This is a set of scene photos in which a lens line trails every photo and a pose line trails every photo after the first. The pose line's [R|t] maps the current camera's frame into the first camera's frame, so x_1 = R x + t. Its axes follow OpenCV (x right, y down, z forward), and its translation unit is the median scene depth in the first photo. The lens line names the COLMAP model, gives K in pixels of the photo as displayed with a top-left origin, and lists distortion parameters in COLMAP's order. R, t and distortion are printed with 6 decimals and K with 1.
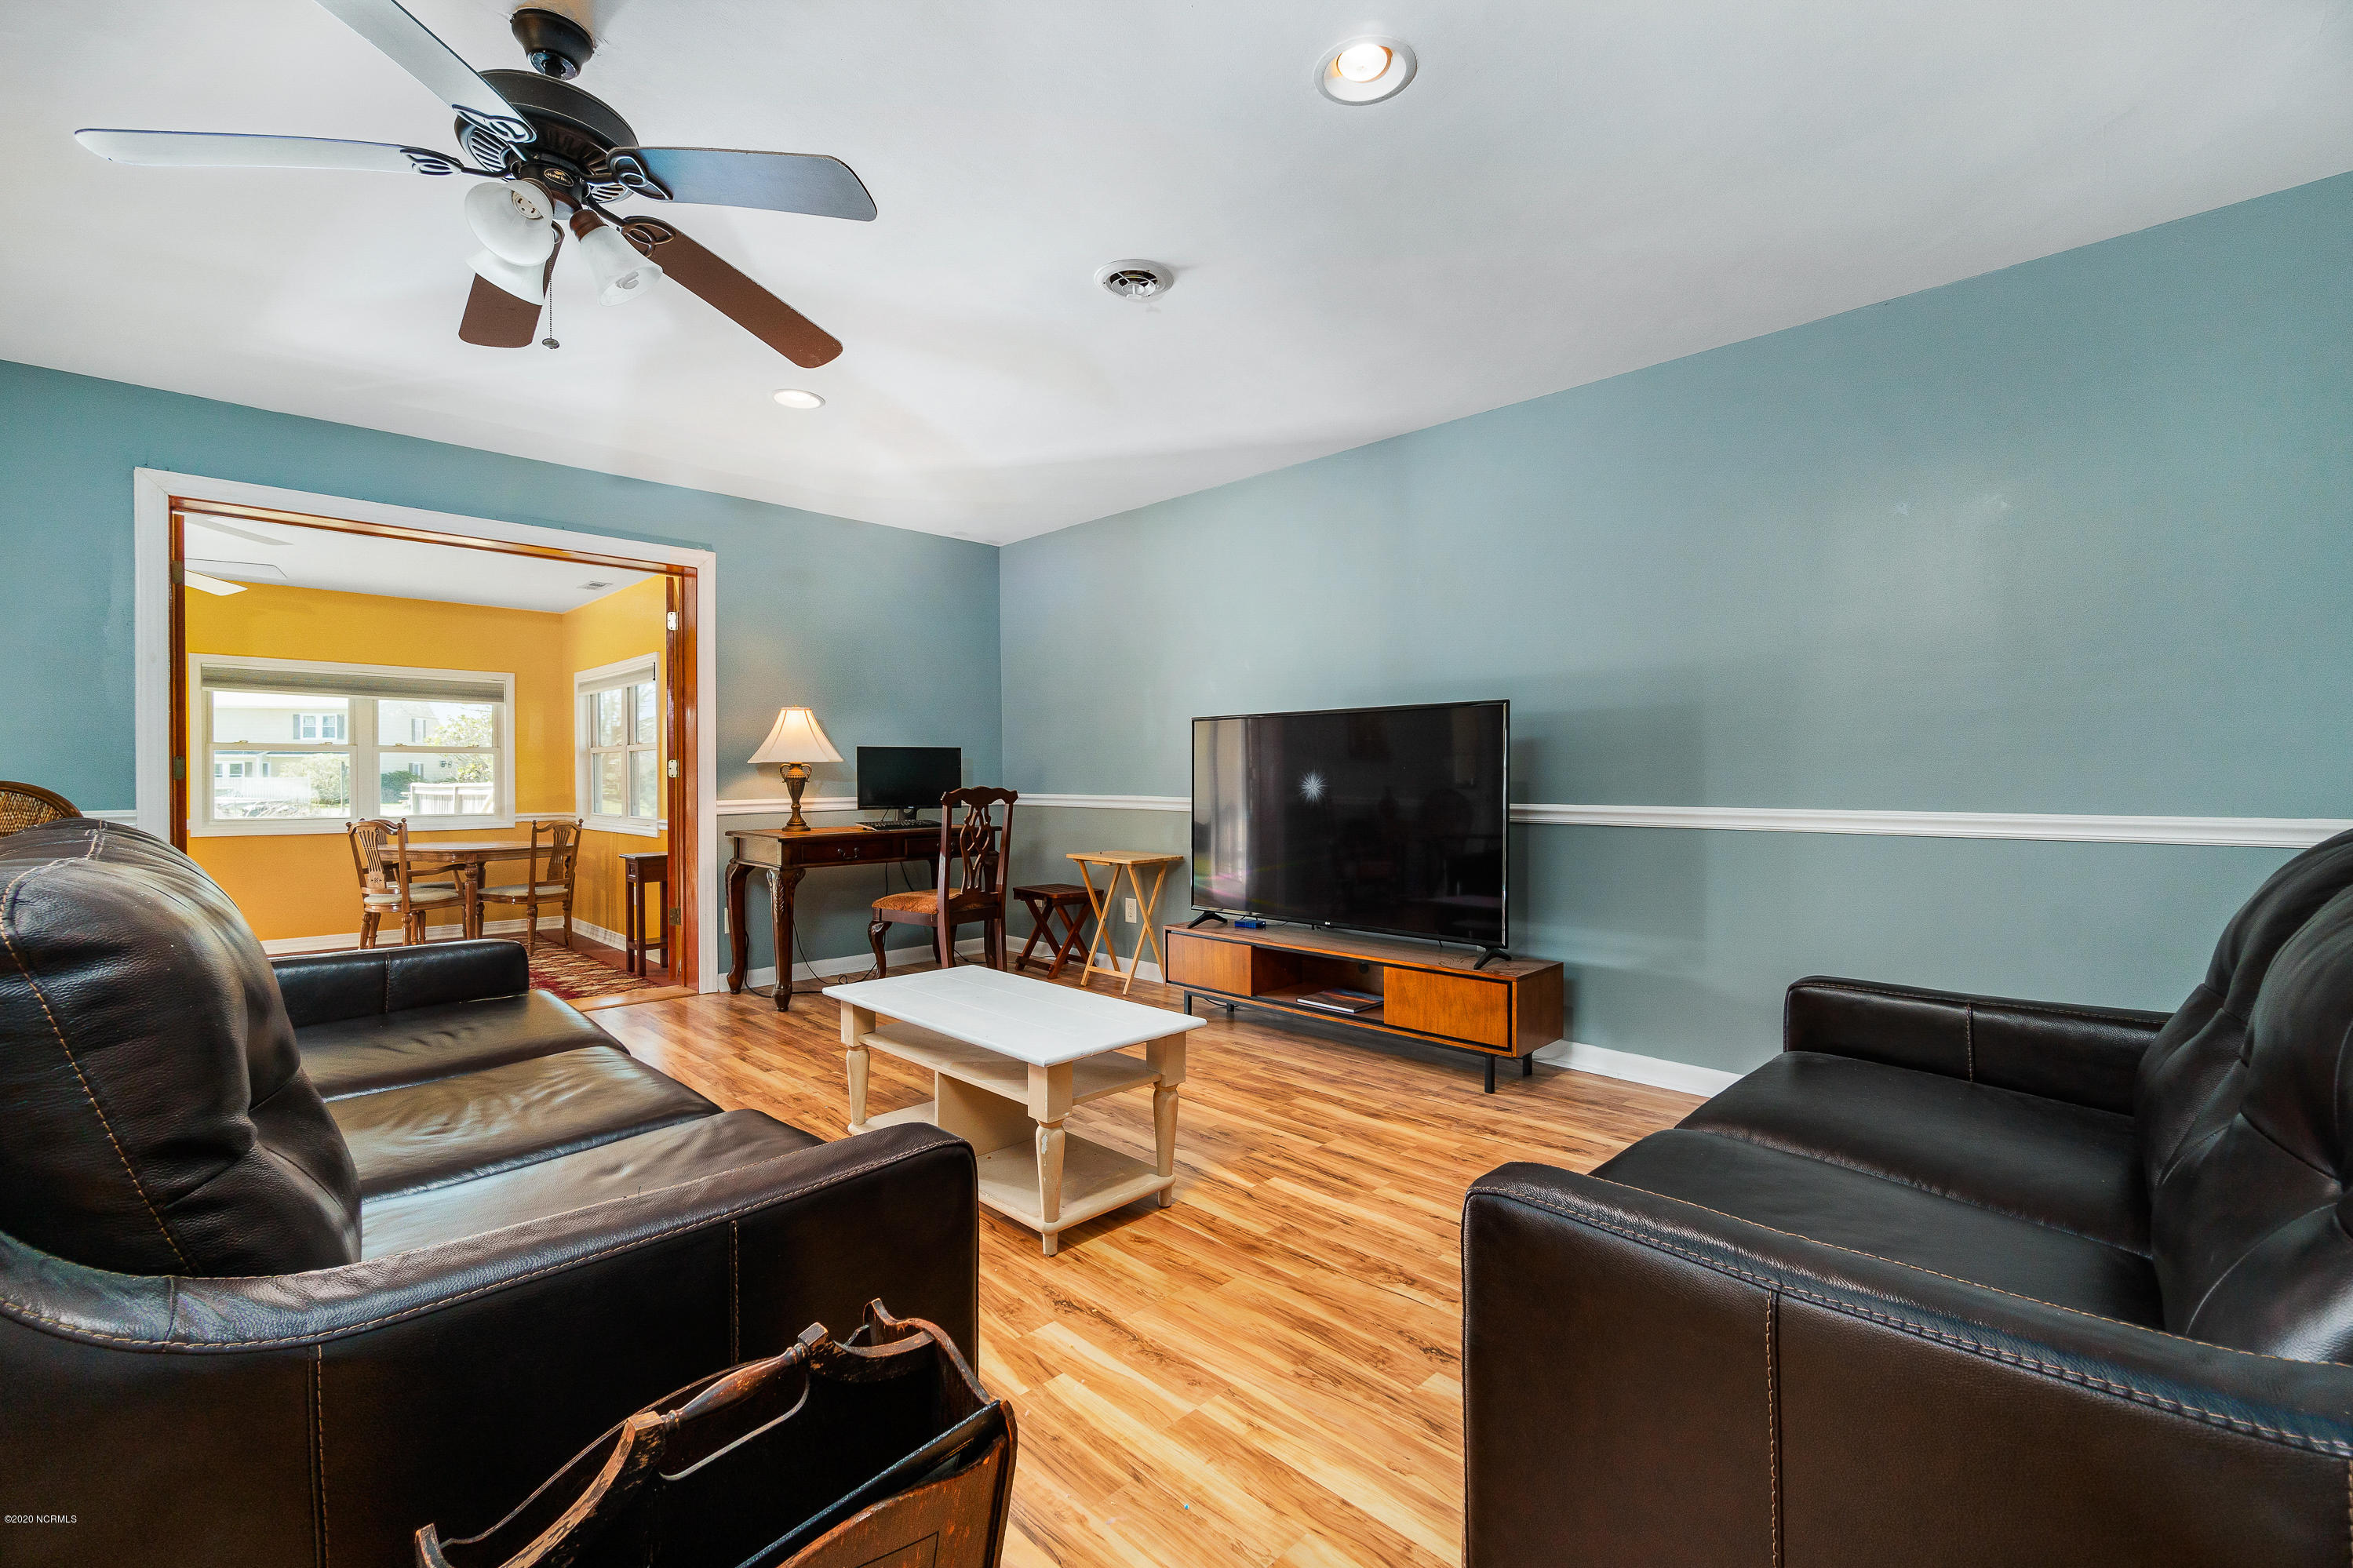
lens RADIAL K [[1029.0, 0, 1165.3], [0, 1029.0, 779.4], [0, 0, 1]] dist [-0.002349, -0.000776]
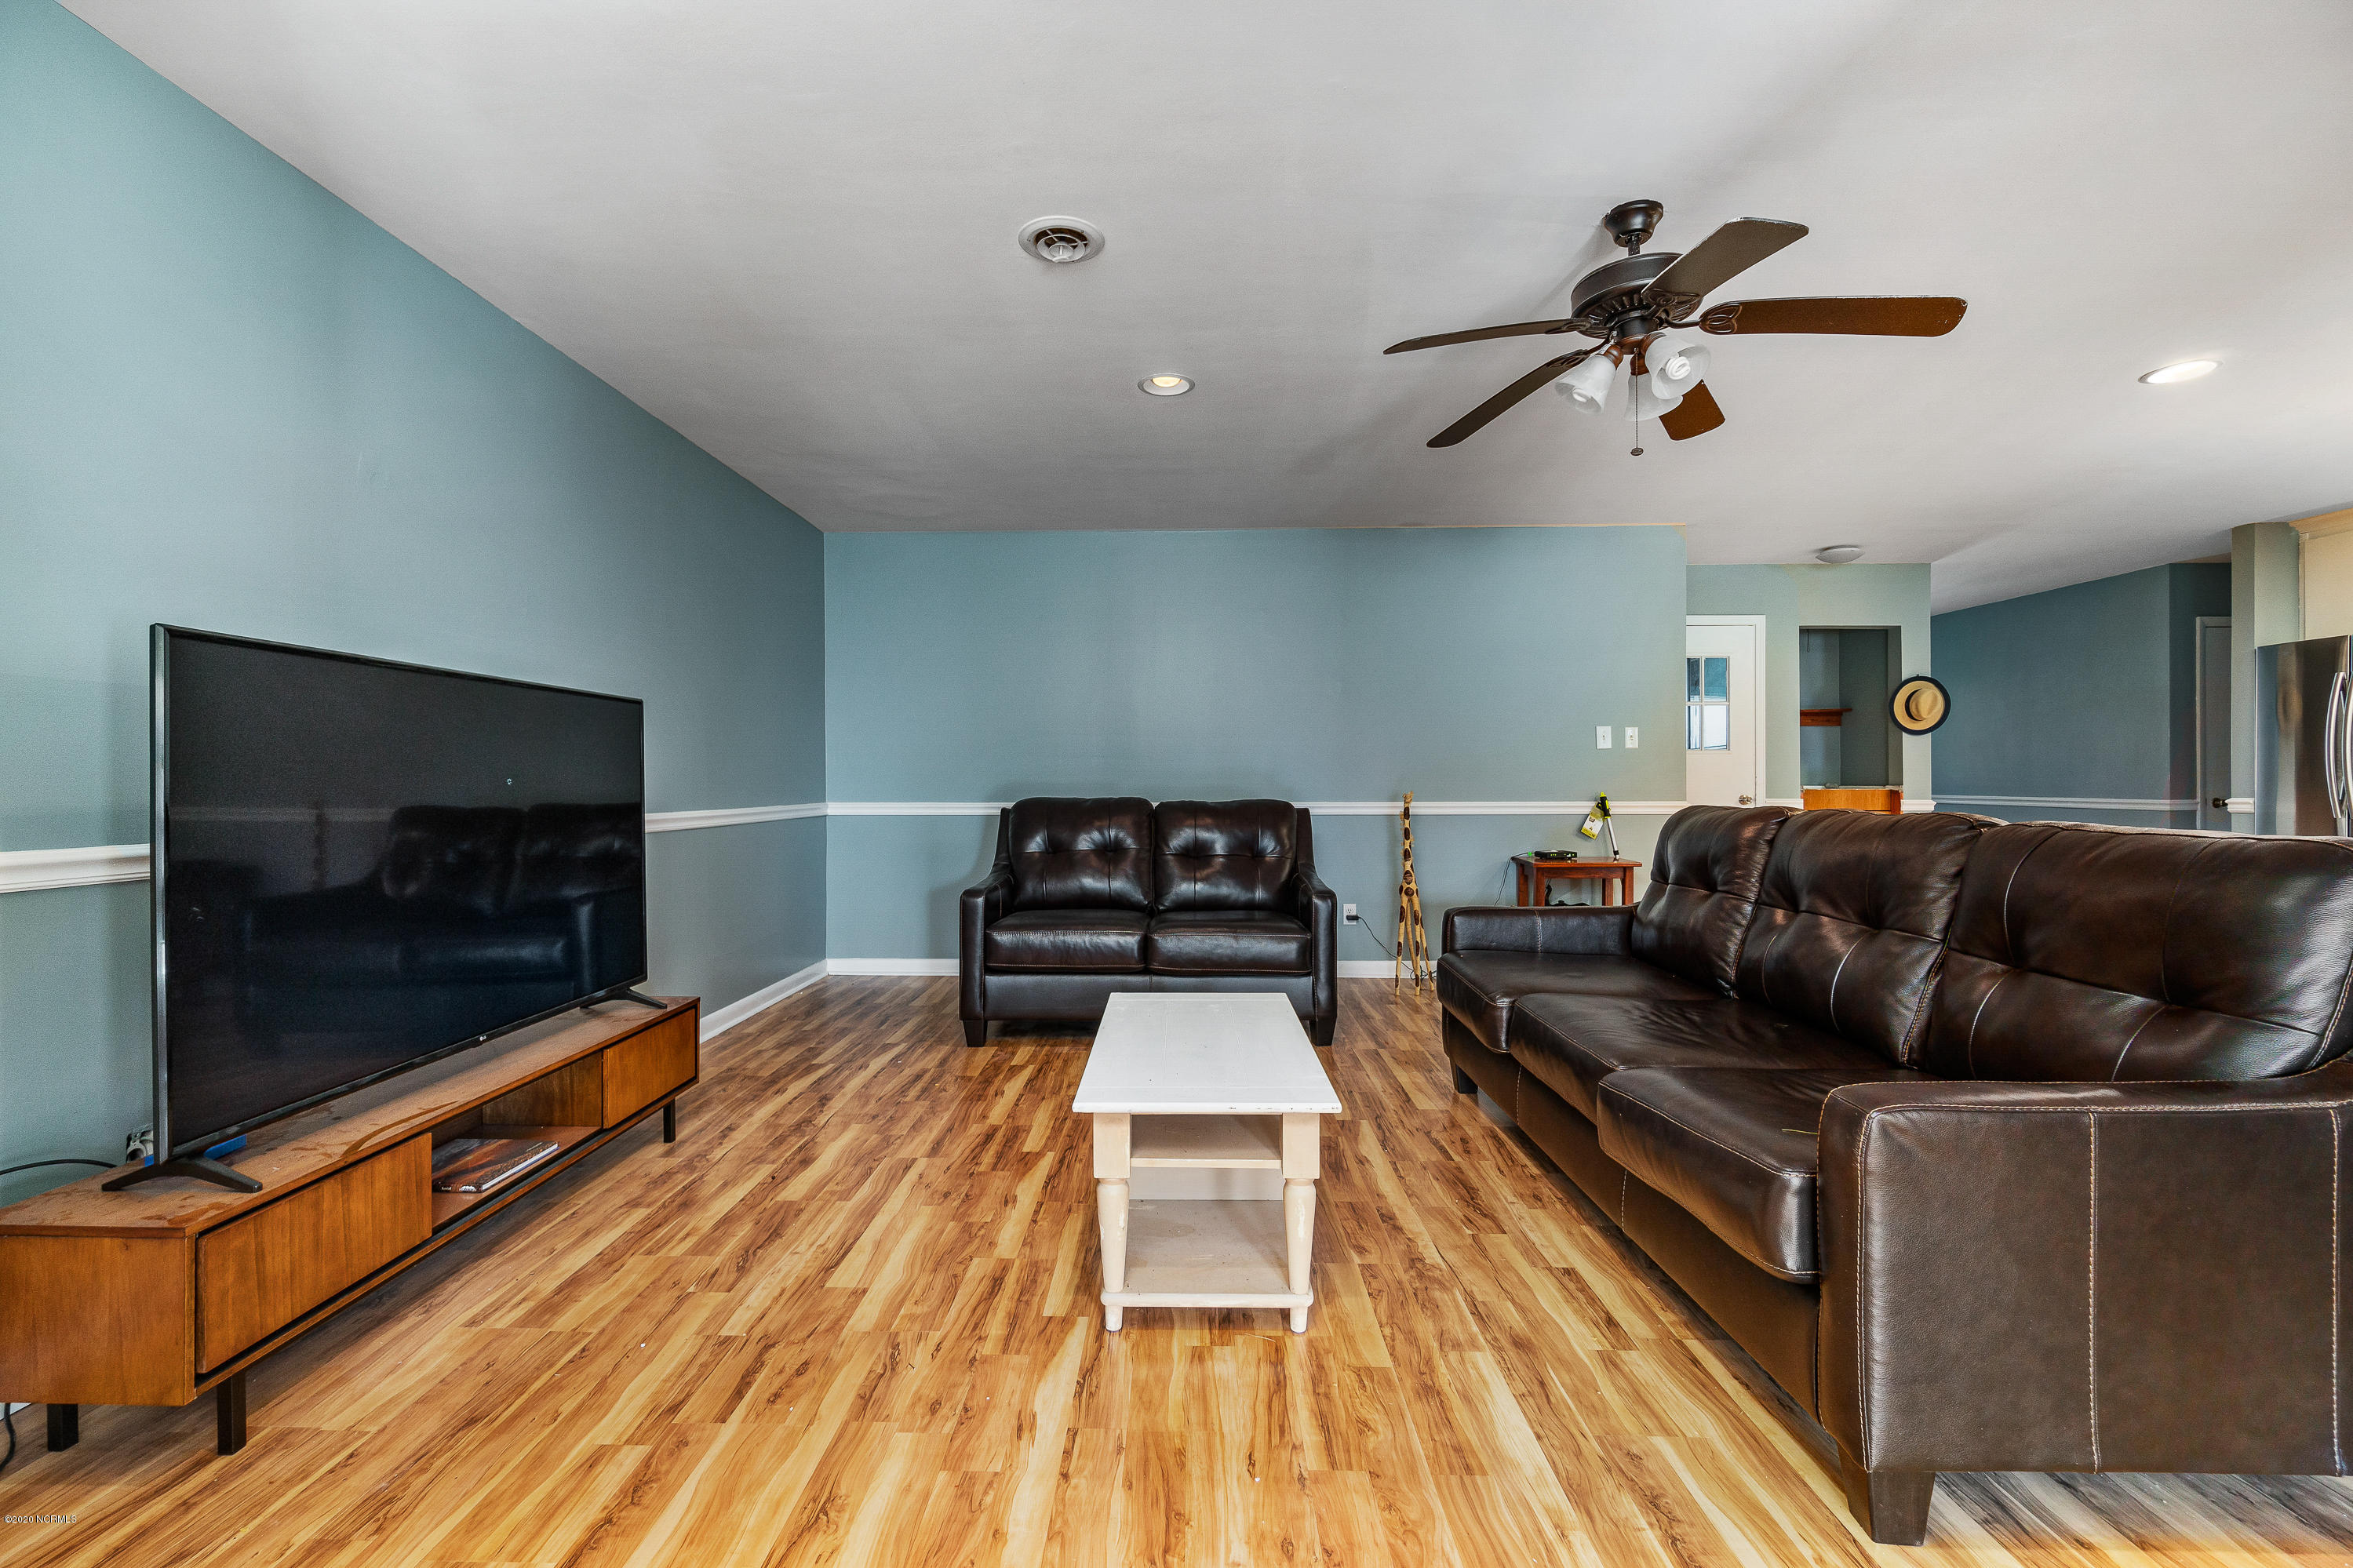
lens RADIAL K [[1029.0, 0, 1165.3], [0, 1029.0, 779.4], [0, 0, 1]] dist [-0.002349, -0.000776]
pose [[-0.703616, 0.004440, 0.710567, -0.690260], [0.005453, 0.999985, -0.000849, -0.006681], [-0.710560, 0.003277, -0.703629, 1.468528]]
